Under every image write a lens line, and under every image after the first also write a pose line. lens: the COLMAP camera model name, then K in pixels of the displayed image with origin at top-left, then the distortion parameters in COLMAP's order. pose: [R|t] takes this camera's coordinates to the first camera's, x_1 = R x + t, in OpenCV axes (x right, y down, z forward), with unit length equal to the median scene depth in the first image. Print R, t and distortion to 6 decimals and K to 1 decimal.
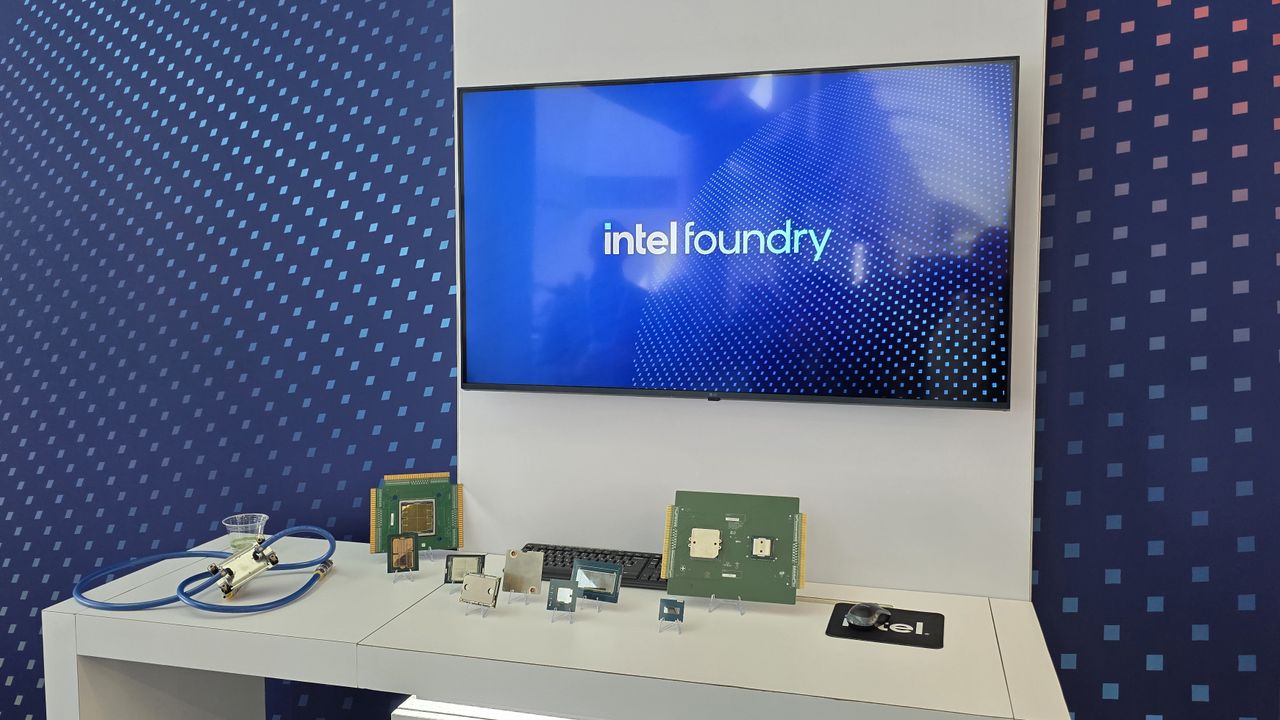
lens RADIAL K [[854.8, 0, 634.0], [0, 854.8, 361.2], [0, 0, 1]] dist [0.053509, -0.041567]
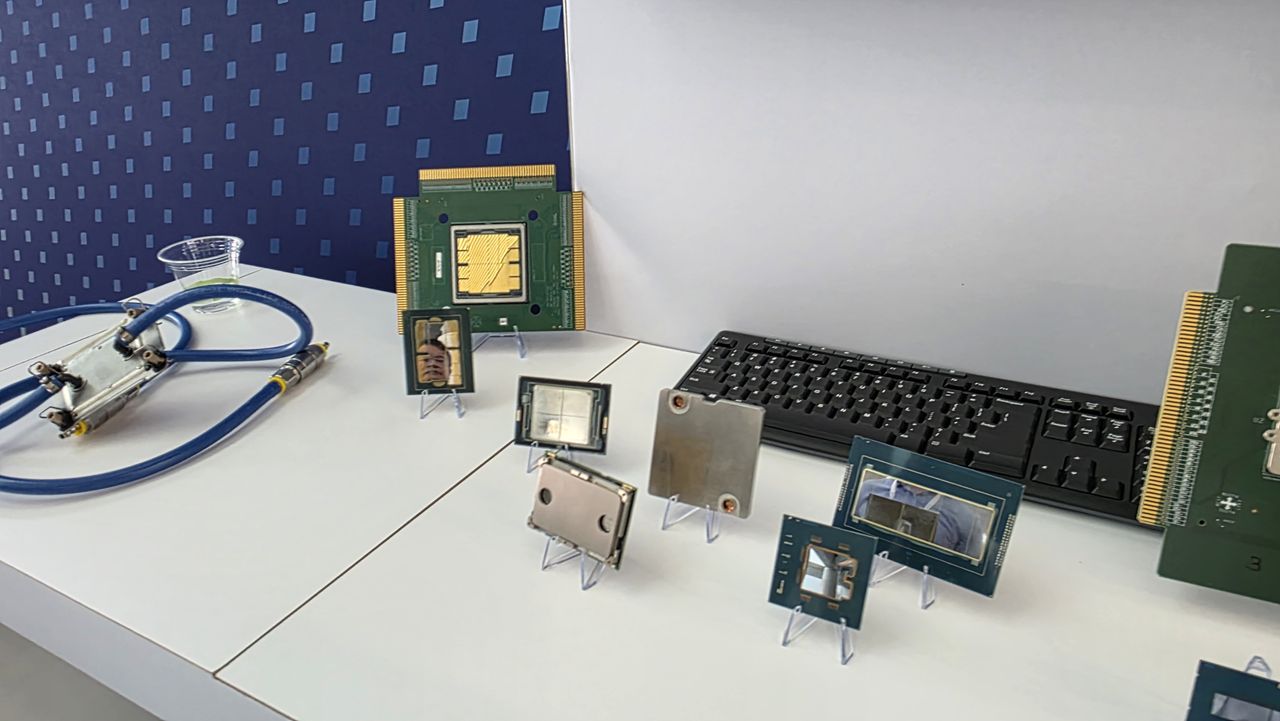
lens RADIAL K [[820.0, 0, 630.6], [0, 820.0, 360.0], [0, 0, 1]] dist [0.010429, -0.000266]
pose [[0.969674, 0.067953, -0.234764, -0.075143], [0.021544, 0.933064, 0.359064, 0.078812], [0.243450, -0.353233, 0.903304, 0.646380]]
